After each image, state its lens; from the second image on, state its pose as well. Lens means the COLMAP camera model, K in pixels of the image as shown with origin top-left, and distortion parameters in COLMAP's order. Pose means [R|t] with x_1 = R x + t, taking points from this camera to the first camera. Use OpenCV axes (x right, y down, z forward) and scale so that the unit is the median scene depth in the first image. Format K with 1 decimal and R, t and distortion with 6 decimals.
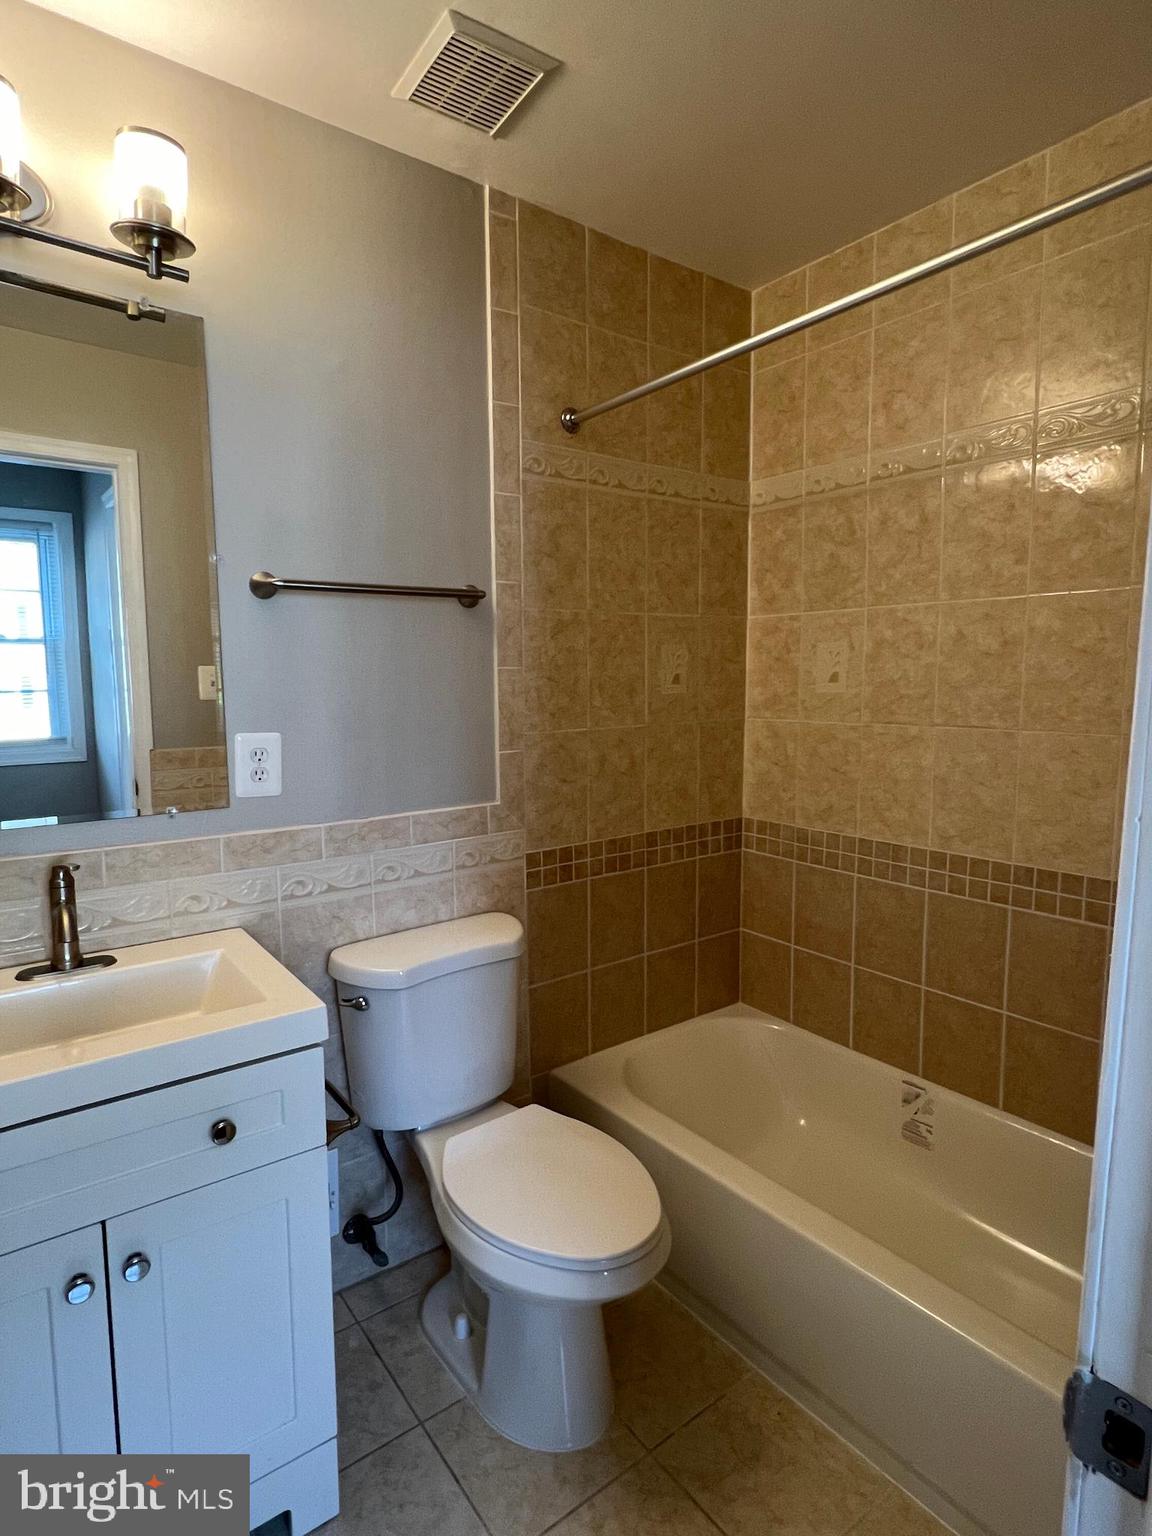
lens RADIAL K [[857.6, 0, 576.0], [0, 857.6, 768.0], [0, 0, 1]] dist [0.010469, 0.000315]
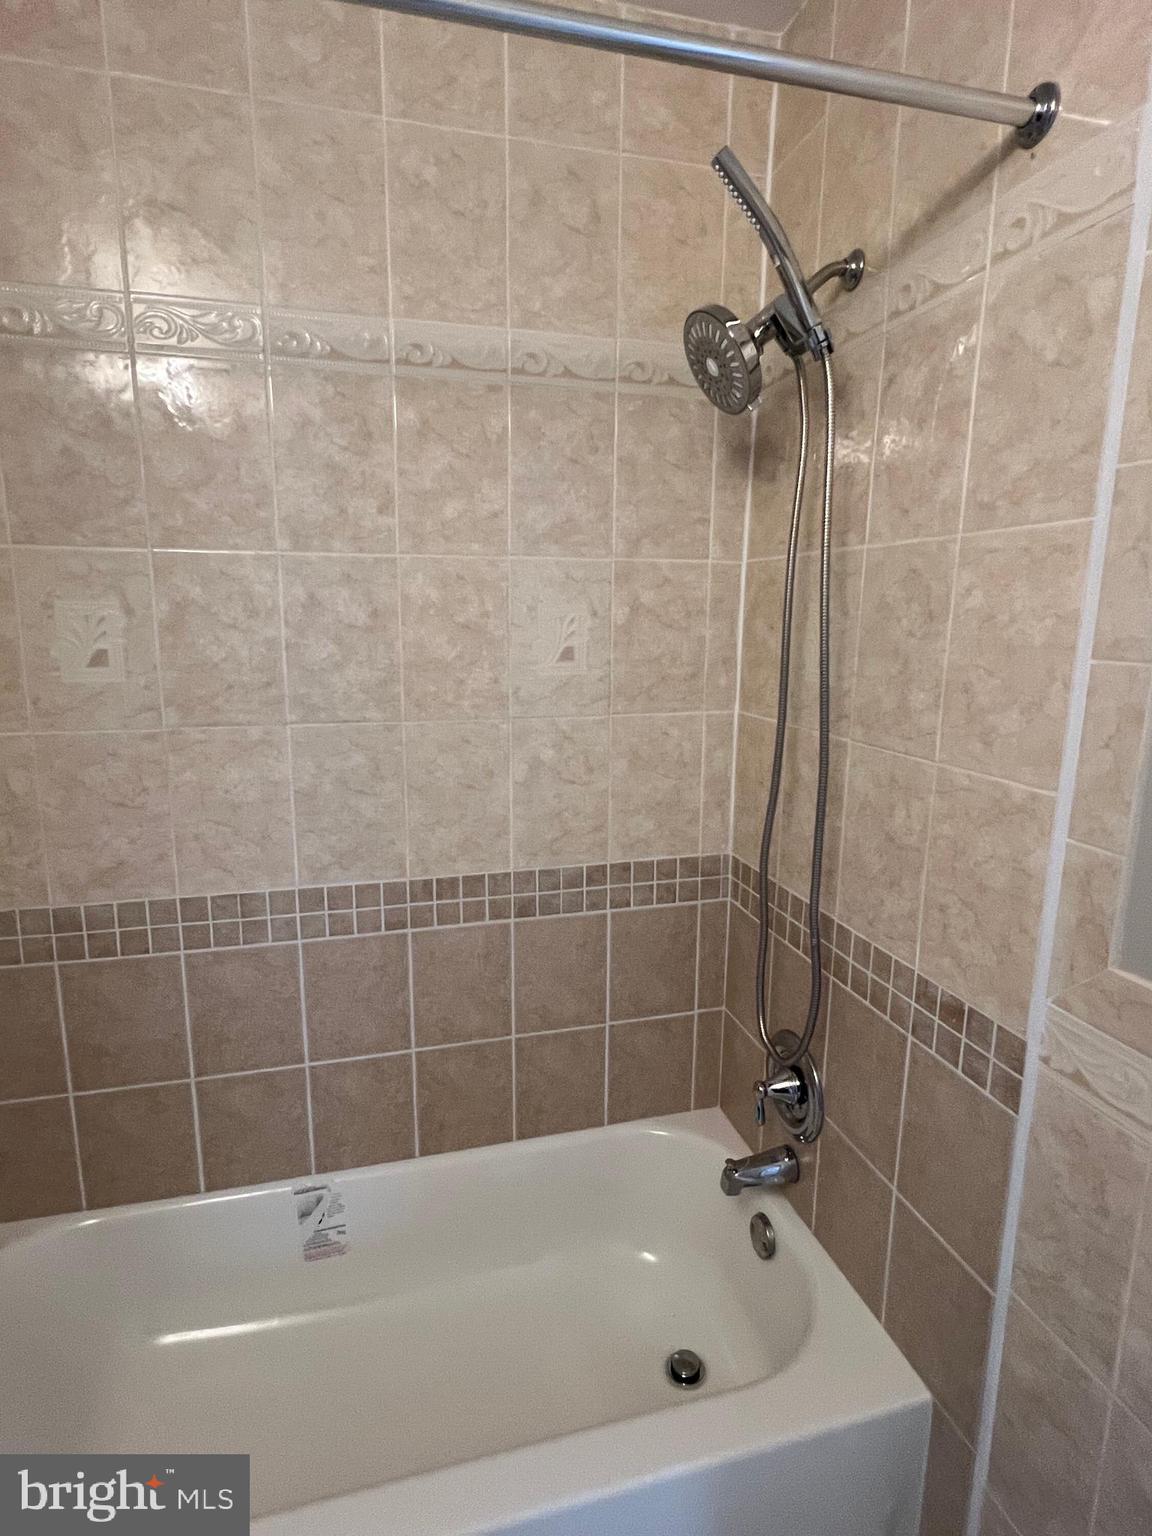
lens RADIAL K [[857.6, 0, 576.0], [0, 857.6, 768.0], [0, 0, 1]] dist [0.010469, 0.000315]
pose [[0.361093, -0.167036, 0.917448, -0.179192], [0.086137, 0.985595, 0.145541, -0.102545], [-0.928543, 0.026473, 0.370279, 0.529522]]
